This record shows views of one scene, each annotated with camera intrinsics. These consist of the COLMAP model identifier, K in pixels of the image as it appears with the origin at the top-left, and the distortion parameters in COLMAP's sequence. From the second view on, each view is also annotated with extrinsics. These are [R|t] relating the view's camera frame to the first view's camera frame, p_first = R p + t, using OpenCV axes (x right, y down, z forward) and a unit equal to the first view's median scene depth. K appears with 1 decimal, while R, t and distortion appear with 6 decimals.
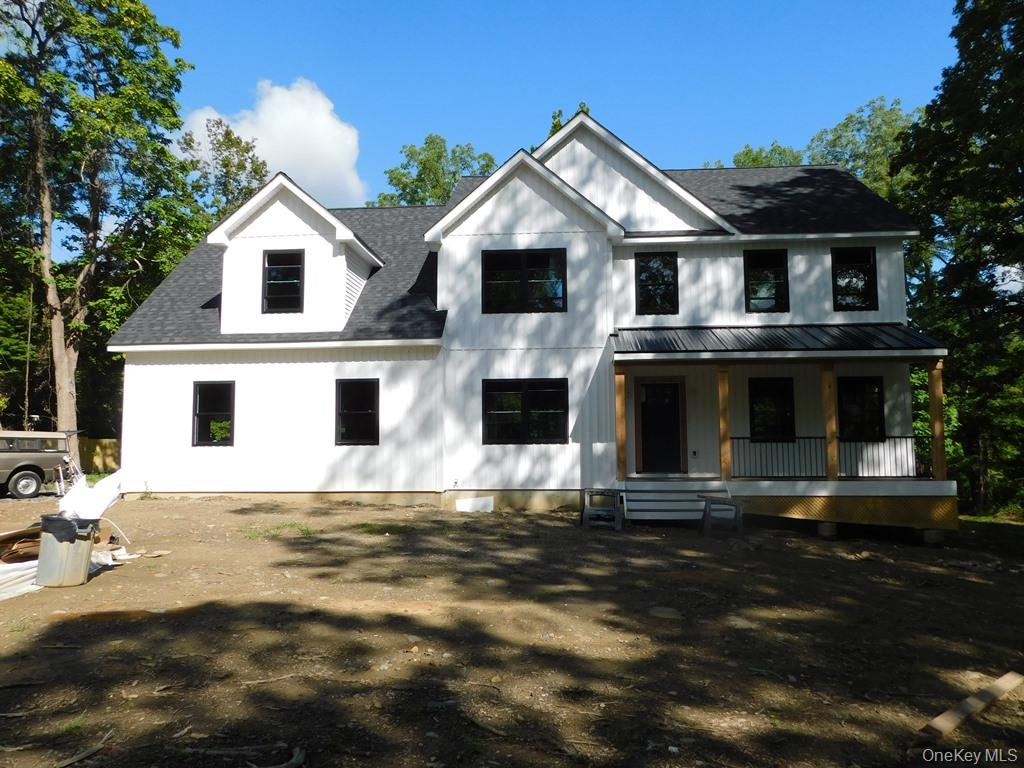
lens RADIAL K [[751.0, 0, 514.6], [0, 751.0, 380.1], [0, 0, 1]] dist [-0.012245, 0.012459]
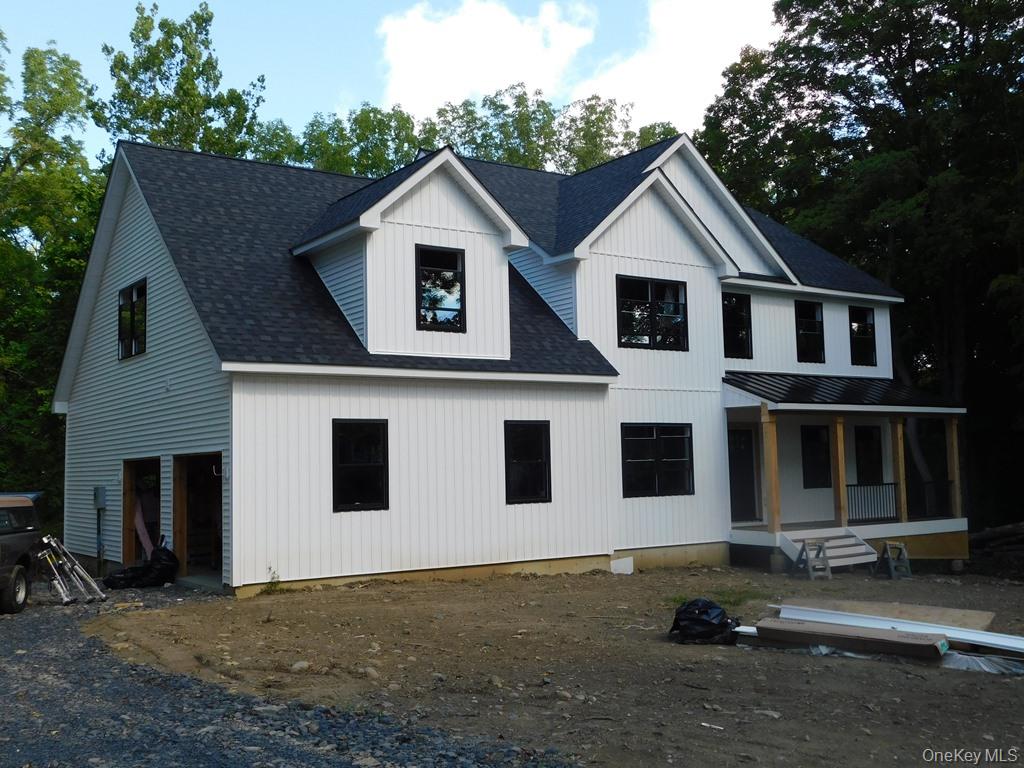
lens RADIAL K [[1069.1, 0, 512.0], [0, 1069.1, 384.0], [0, 0, 1]] dist [0.000679, 0.000366]
pose [[0.779395, 0.041688, 0.625144, -0.920695], [-0.028858, 0.999114, -0.030647, -0.004809], [-0.625867, 0.005845, 0.779908, 0.118286]]
